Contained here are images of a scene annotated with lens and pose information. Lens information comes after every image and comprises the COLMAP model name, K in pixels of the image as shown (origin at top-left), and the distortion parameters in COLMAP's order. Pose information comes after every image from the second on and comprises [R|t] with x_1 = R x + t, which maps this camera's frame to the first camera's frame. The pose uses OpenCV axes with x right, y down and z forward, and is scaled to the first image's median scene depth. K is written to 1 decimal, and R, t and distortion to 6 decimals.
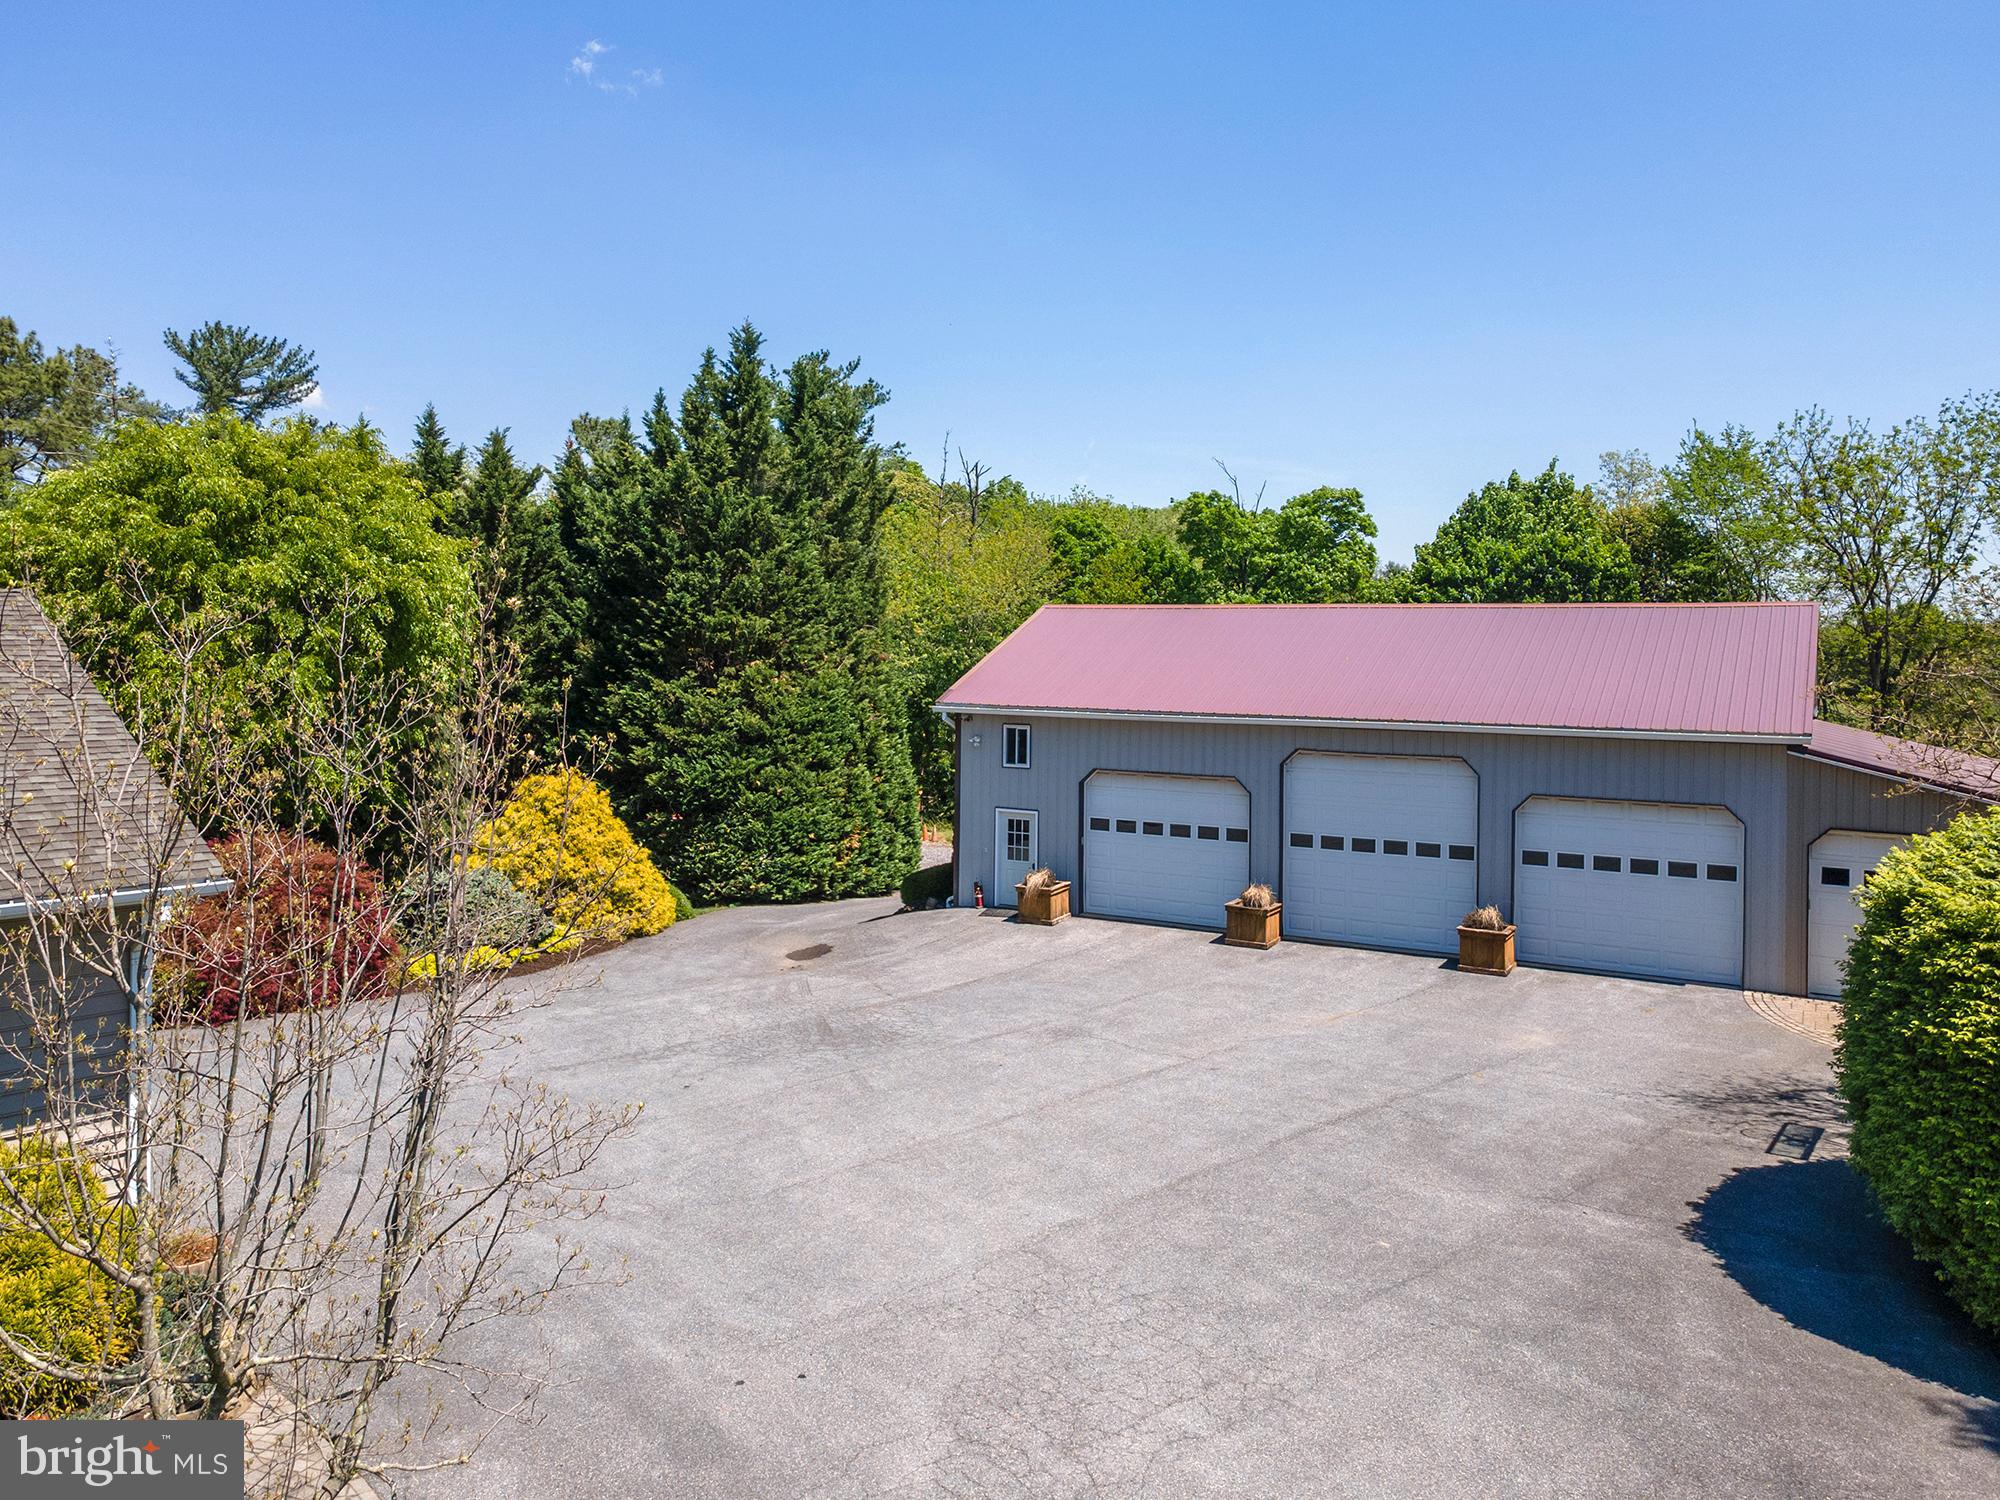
lens RADIAL K [[1444.8, 0, 997.2], [0, 1444.8, 744.8], [0, 0, 1]] dist [0.042402, 0.009095]
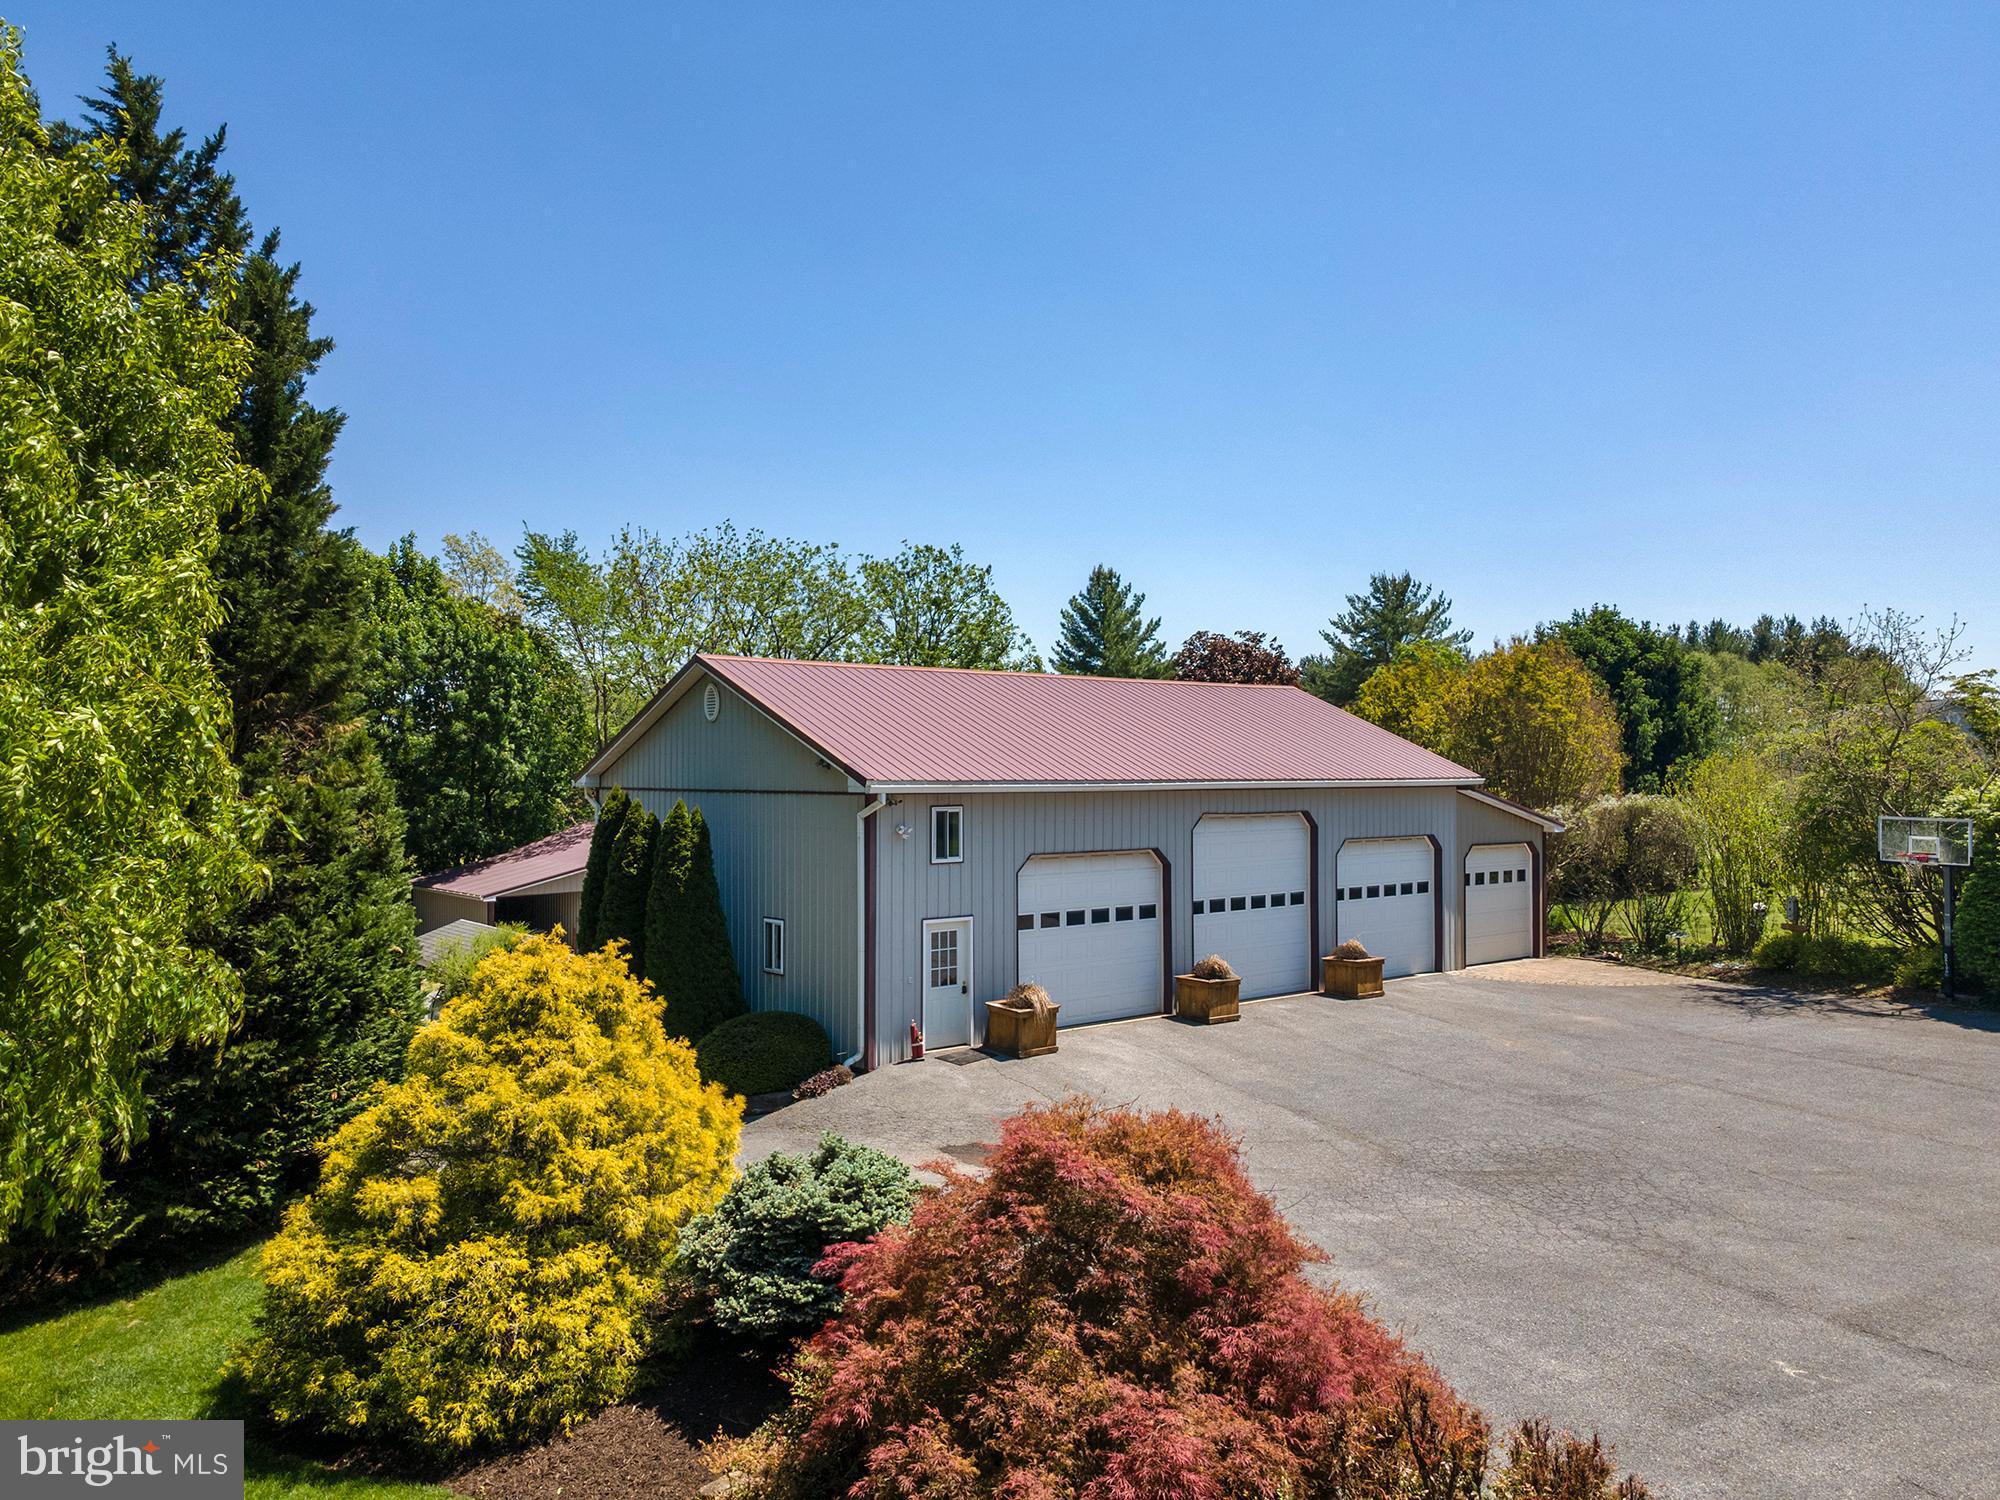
lens RADIAL K [[1444.8, 0, 997.2], [0, 1444.8, 744.8], [0, 0, 1]] dist [0.042402, 0.009095]
pose [[0.387617, -0.007820, 0.921788, -0.697366], [0.057674, 0.998211, -0.015784, -0.033436], [-0.920015, 0.059281, 0.387374, 0.705370]]
